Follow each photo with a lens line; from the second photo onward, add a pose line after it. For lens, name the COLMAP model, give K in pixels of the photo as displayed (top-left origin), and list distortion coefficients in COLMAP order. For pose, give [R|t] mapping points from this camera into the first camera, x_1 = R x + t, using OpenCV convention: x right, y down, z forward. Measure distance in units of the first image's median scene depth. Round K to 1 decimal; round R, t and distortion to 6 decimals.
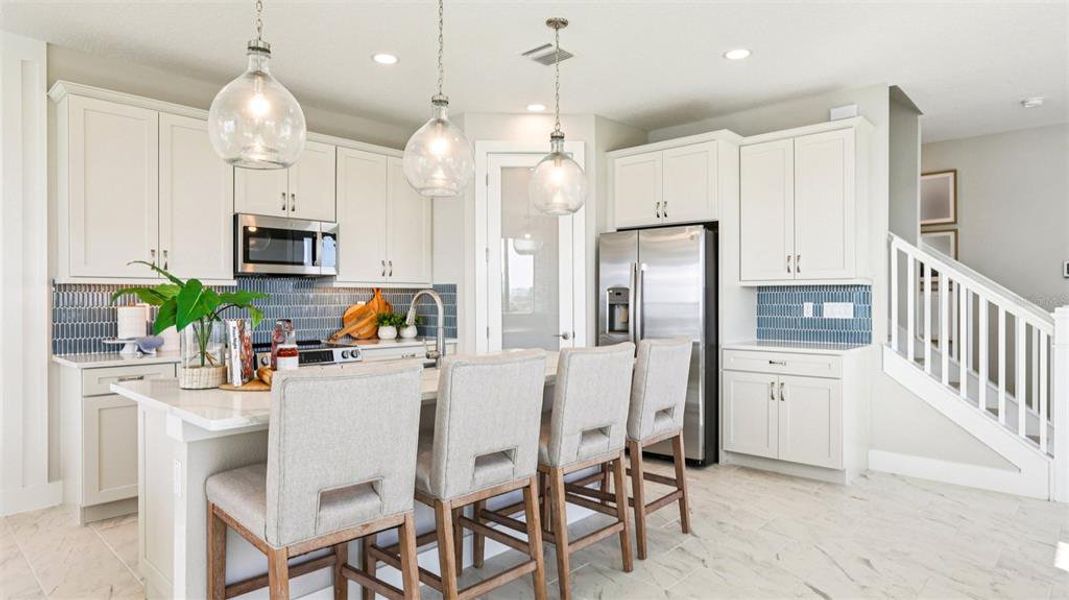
lens RADIAL K [[620.7, 0, 517.5], [0, 620.7, 301.1], [0, 0, 1]] dist [-0.022638, -0.000026]
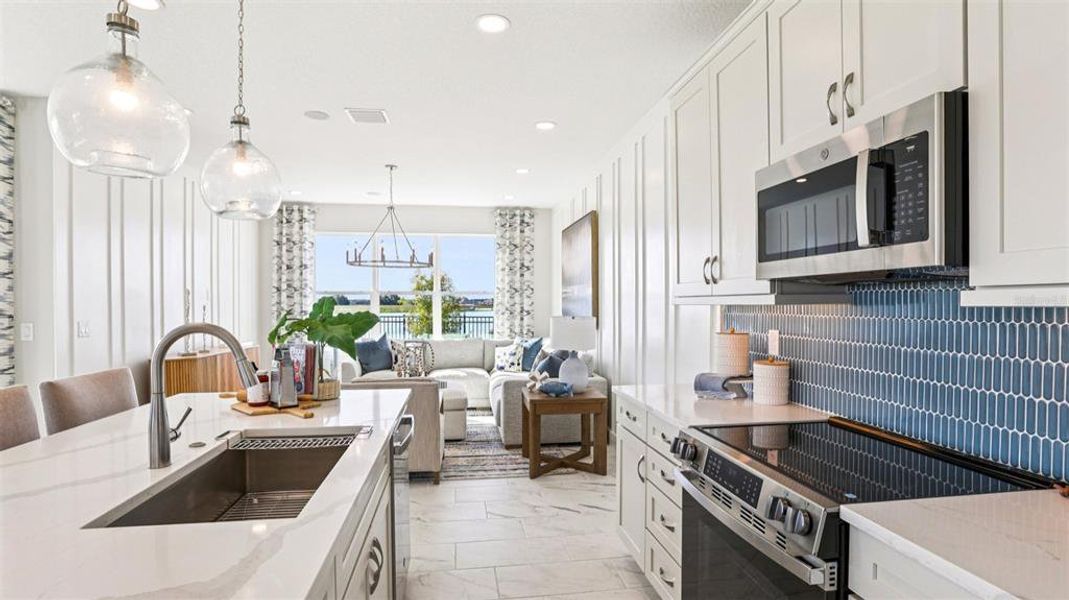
lens RADIAL K [[529.0, 0, 534.3], [0, 529.0, 313.1], [0, 0, 1]] dist [-0.049370, 0.021885]
pose [[-0.621897, 0.016210, -0.782931, 0.024273], [0.000085, 0.999787, 0.020633, -0.024857], [0.783099, 0.012765, -0.621766, 1.016865]]
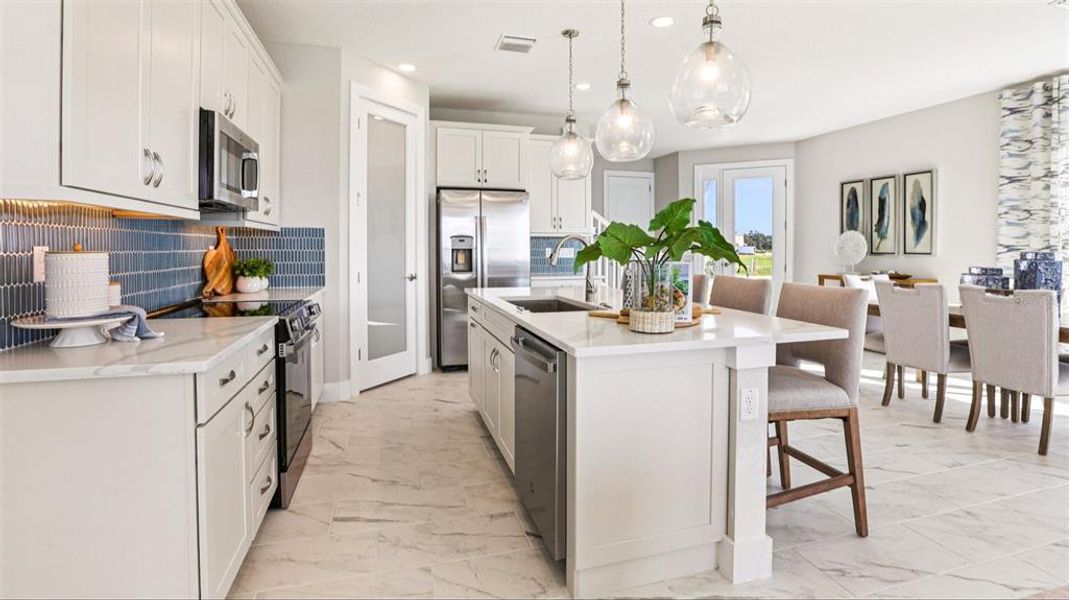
lens RADIAL K [[513.1, 0, 537.5], [0, 513.1, 247.0], [0, 0, 1]] dist [0.001486, 0.000130]
pose [[0.504546, 0.001961, 0.863383, -0.687235], [0.002328, 0.999991, -0.003632, 0.005496], [-0.863382, 0.003842, 0.504537, 0.384721]]
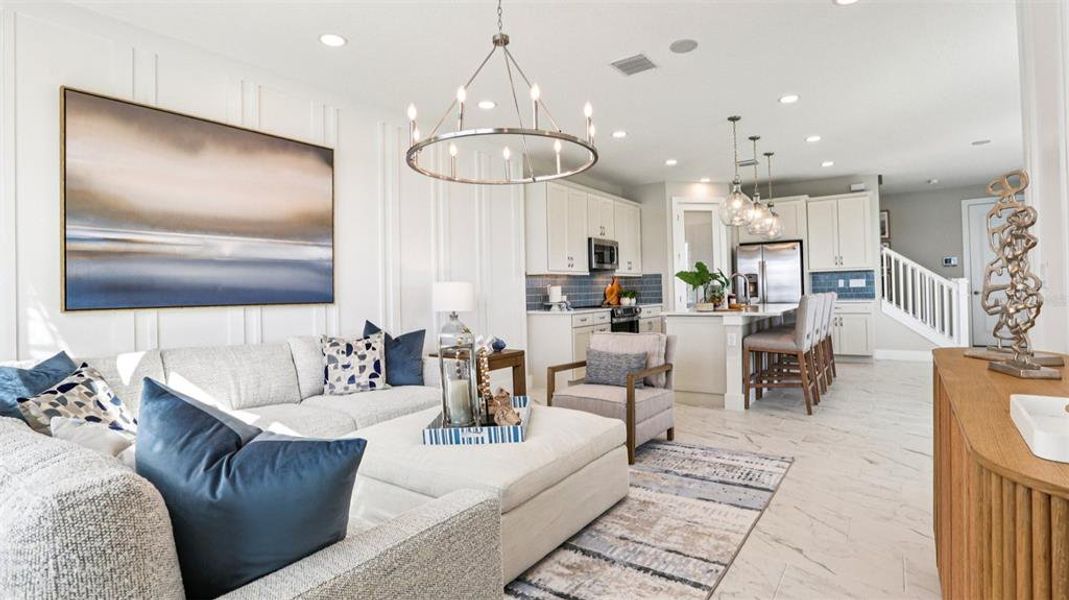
lens RADIAL K [[513.9, 0, 538.8], [0, 513.9, 287.2], [0, 0, 1]] dist [-0.045785, 0.000273]
pose [[0.990499, -0.020289, 0.136019, -0.760156], [0.022079, 0.999688, -0.011664, 0.025476], [-0.135740, 0.014556, 0.990638, -0.519083]]
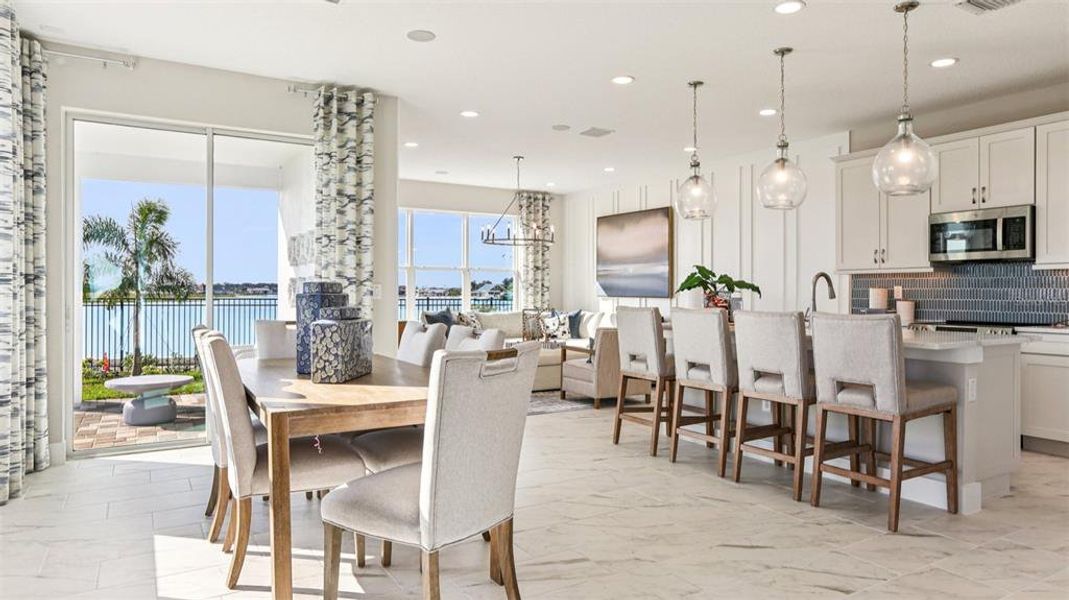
lens RADIAL K [[660.0, 0, 534.6], [0, 660.0, 294.3], [0, 0, 1]] dist [-0.049378, 0.053797]
pose [[-0.270022, 0.004873, -0.962842, 0.948069], [-0.004680, 0.999969, 0.006373, 0.014577], [0.962843, 0.006228, -0.269991, 0.522601]]
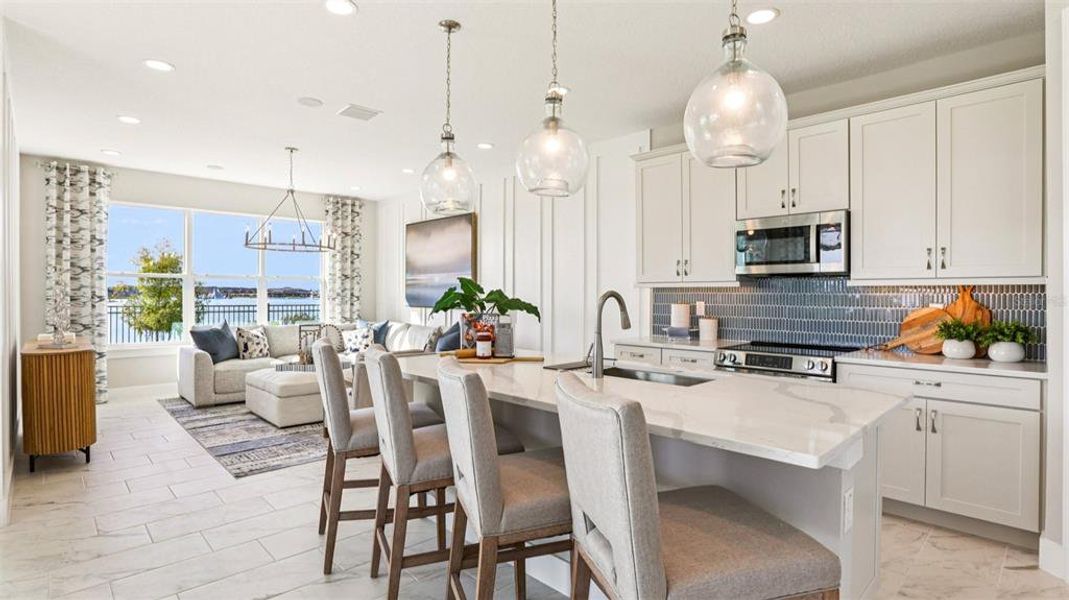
lens RADIAL K [[524.4, 0, 535.5], [0, 524.4, 297.6], [0, 0, 1]] dist [-0.049706, 0.020713]
pose [[-0.043762, 0.008379, -0.999007, 0.433249], [-0.004695, 0.999952, 0.008593, -0.010955], [0.999031, 0.005066, -0.043721, 0.616157]]
